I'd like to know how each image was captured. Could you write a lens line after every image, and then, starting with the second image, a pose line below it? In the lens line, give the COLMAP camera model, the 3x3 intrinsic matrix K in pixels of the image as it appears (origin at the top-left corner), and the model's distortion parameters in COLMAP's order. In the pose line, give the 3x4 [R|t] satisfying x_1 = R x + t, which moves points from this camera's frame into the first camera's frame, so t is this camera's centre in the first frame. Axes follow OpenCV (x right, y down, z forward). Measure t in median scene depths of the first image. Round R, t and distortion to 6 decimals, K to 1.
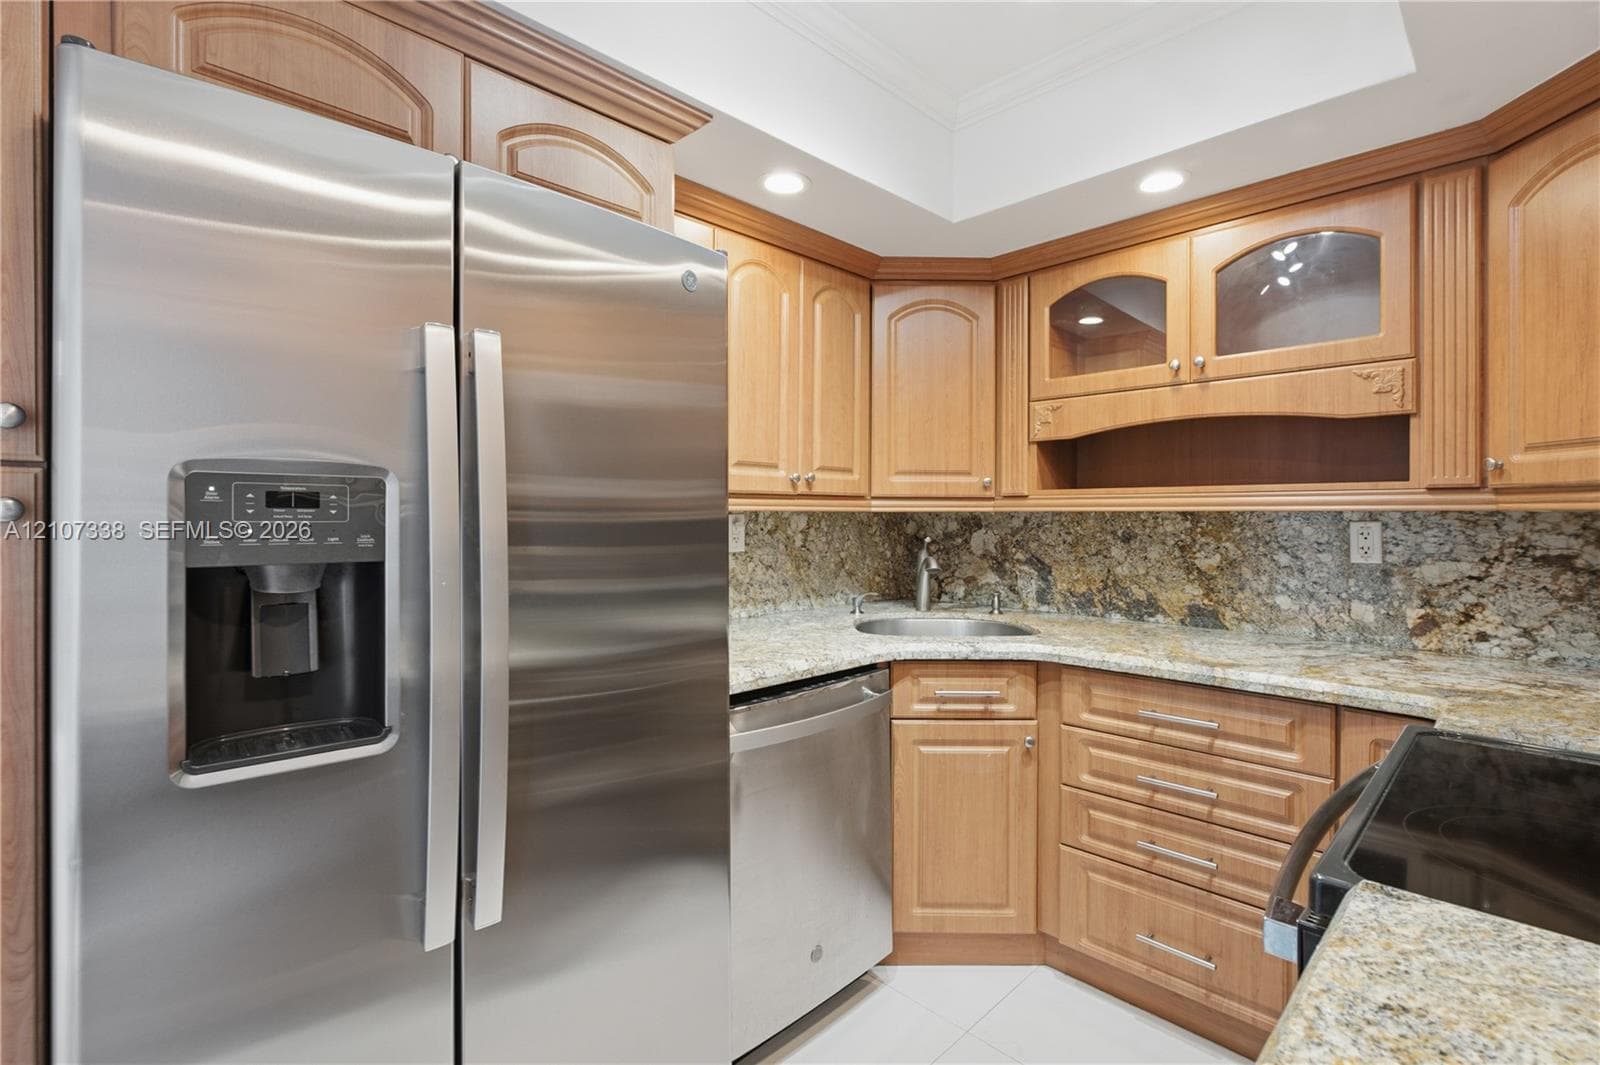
lens RADIAL K [[725.4, 0, 803.4], [0, 725.4, 522.4], [0, 0, 1]] dist [-0.004963, 0.000174]
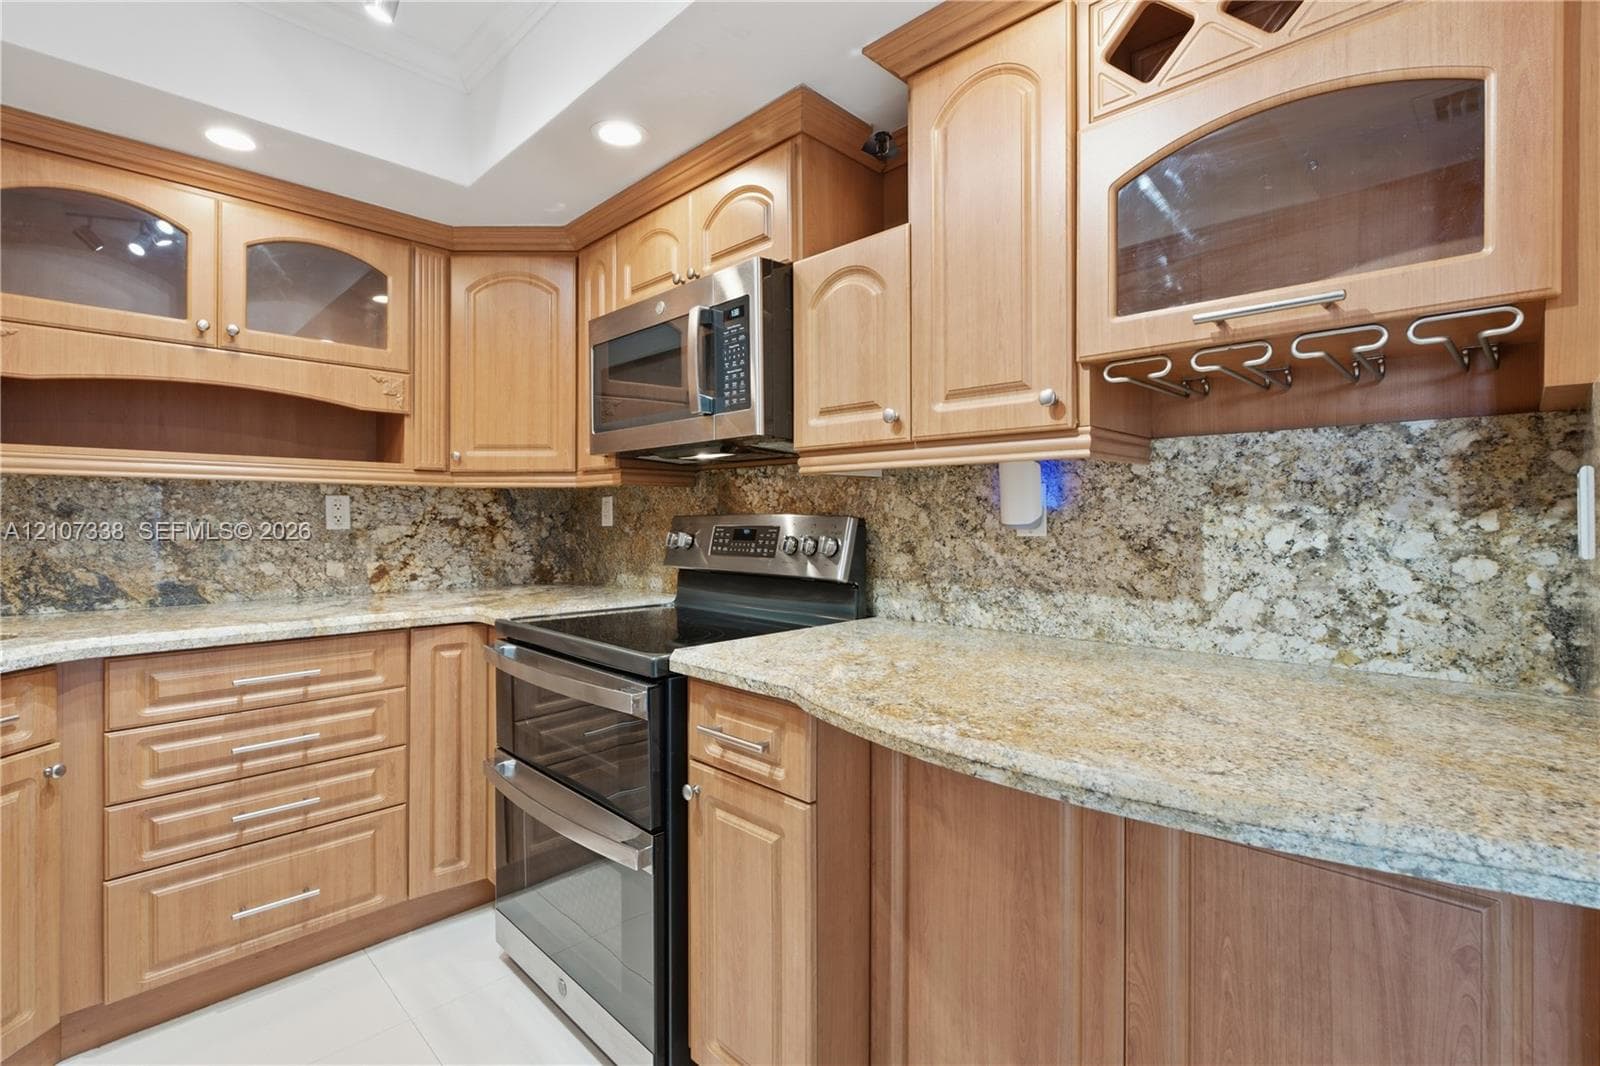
lens RADIAL K [[725.4, 0, 803.3], [0, 725.4, 523.2], [0, 0, 1]] dist [-0.004963, 0.000174]
pose [[-0.004957, -0.008536, 0.999951, -0.462299], [0.008006, 0.999931, 0.008576, 0.043355], [-0.999956, 0.008048, -0.004888, 0.224933]]
